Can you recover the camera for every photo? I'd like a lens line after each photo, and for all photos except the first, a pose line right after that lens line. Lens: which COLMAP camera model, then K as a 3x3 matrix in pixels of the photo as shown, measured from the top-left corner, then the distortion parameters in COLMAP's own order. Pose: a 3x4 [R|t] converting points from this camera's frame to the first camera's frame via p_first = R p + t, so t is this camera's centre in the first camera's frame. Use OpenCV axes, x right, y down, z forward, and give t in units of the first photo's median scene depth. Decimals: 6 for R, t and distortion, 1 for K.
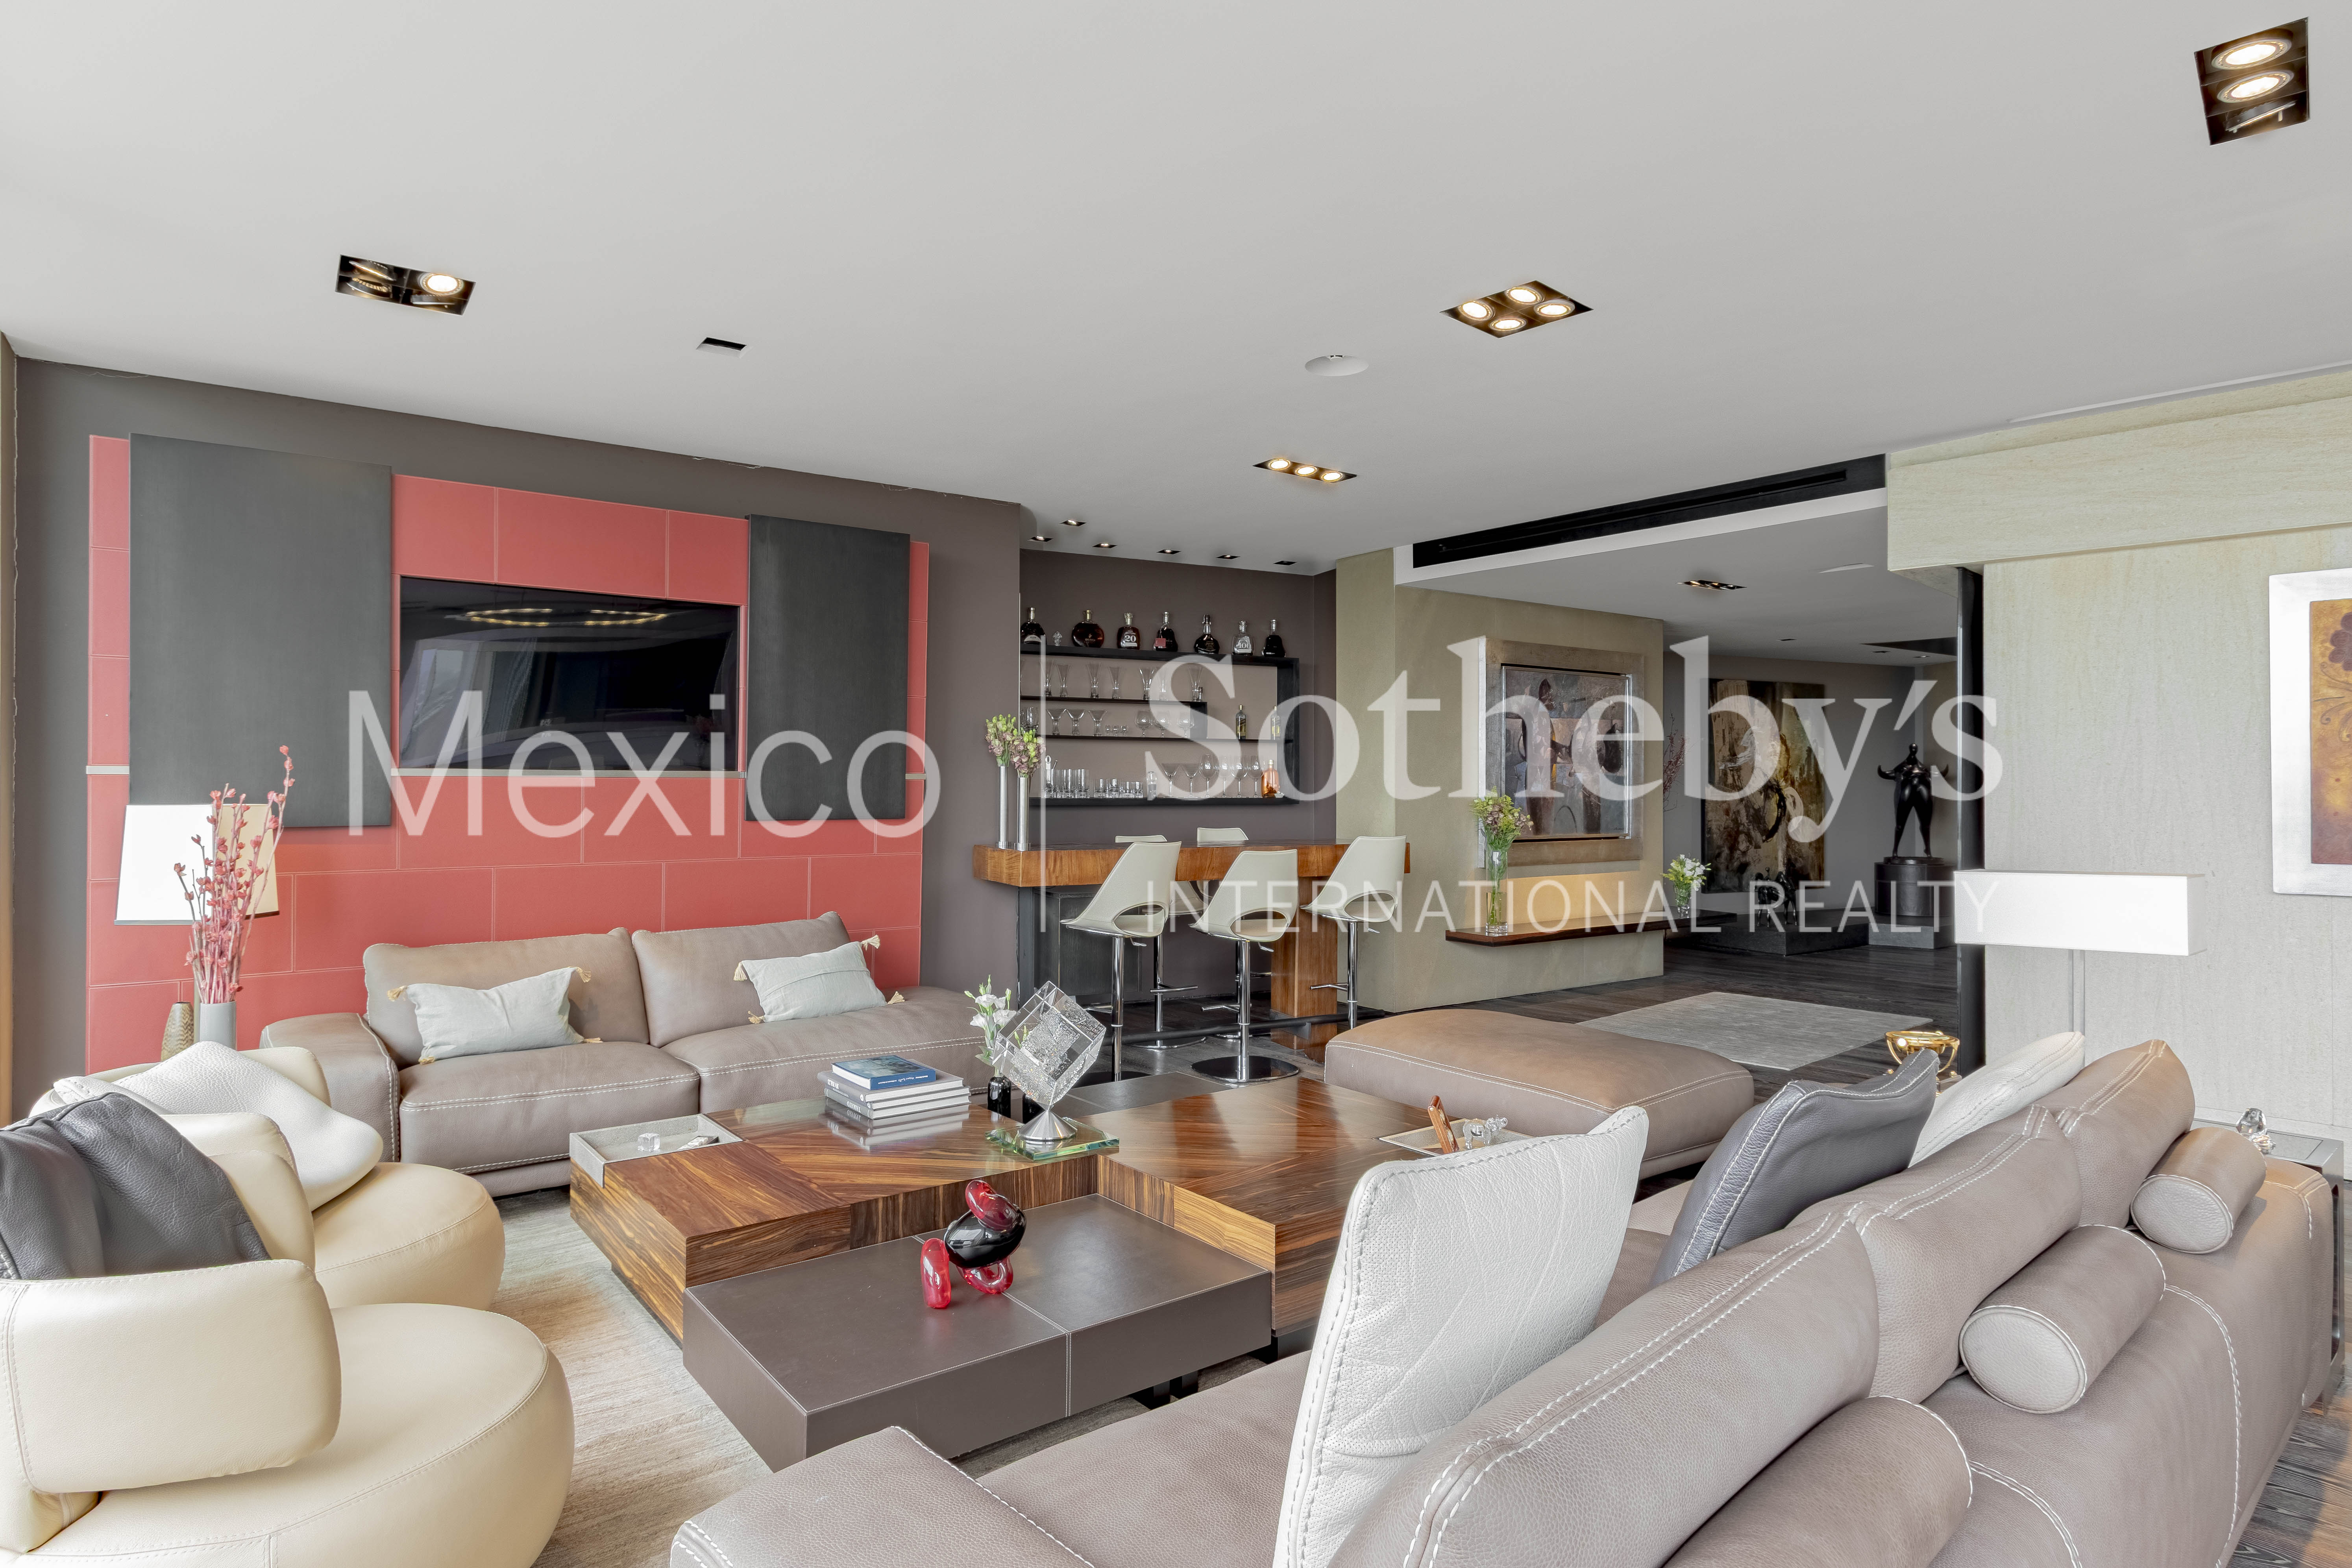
lens RADIAL K [[1273.1, 0, 1186.4], [0, 1273.1, 778.2], [0, 0, 1]] dist [0.016702, -0.003312]
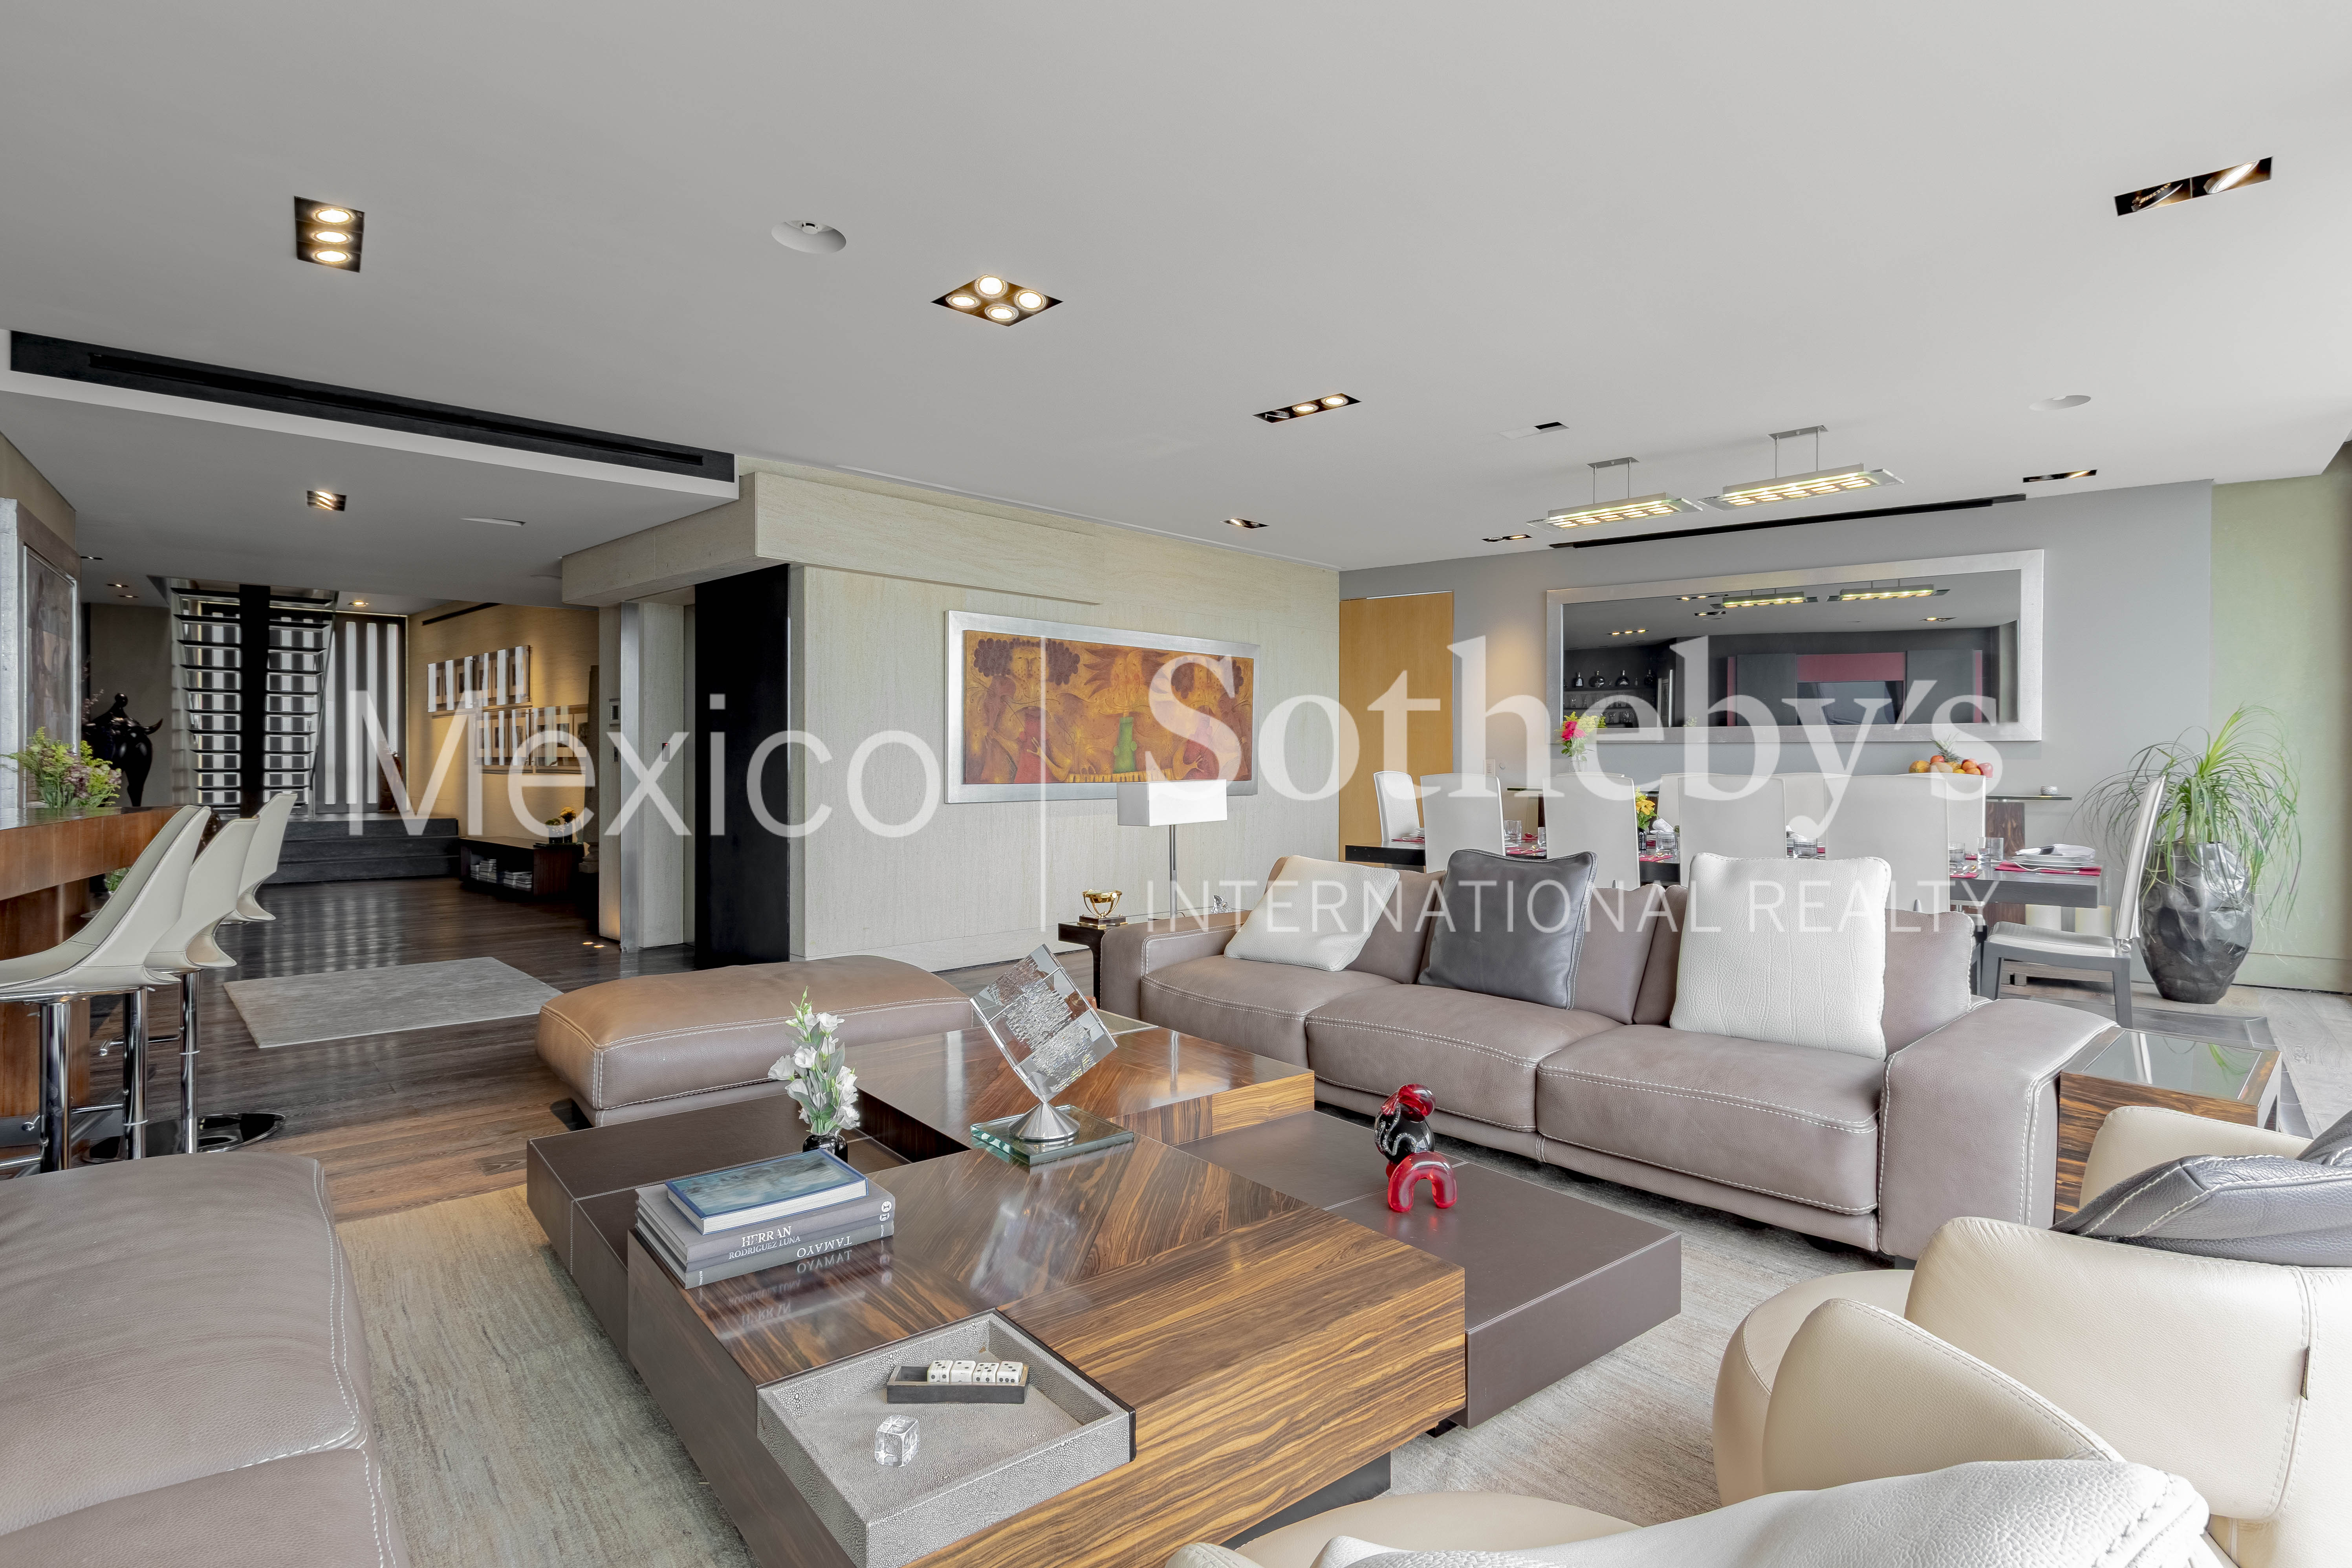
lens RADIAL K [[1171.1, 0, 1187.1], [0, 1171.1, 782.6], [0, 0, 1]] dist [0.005204, 0.000635]
pose [[-0.016030, -0.018593, 0.999699, -0.685256], [-0.008646, 0.999792, 0.018456, 0.033449], [-0.999834, -0.008348, -0.016187, 0.740575]]
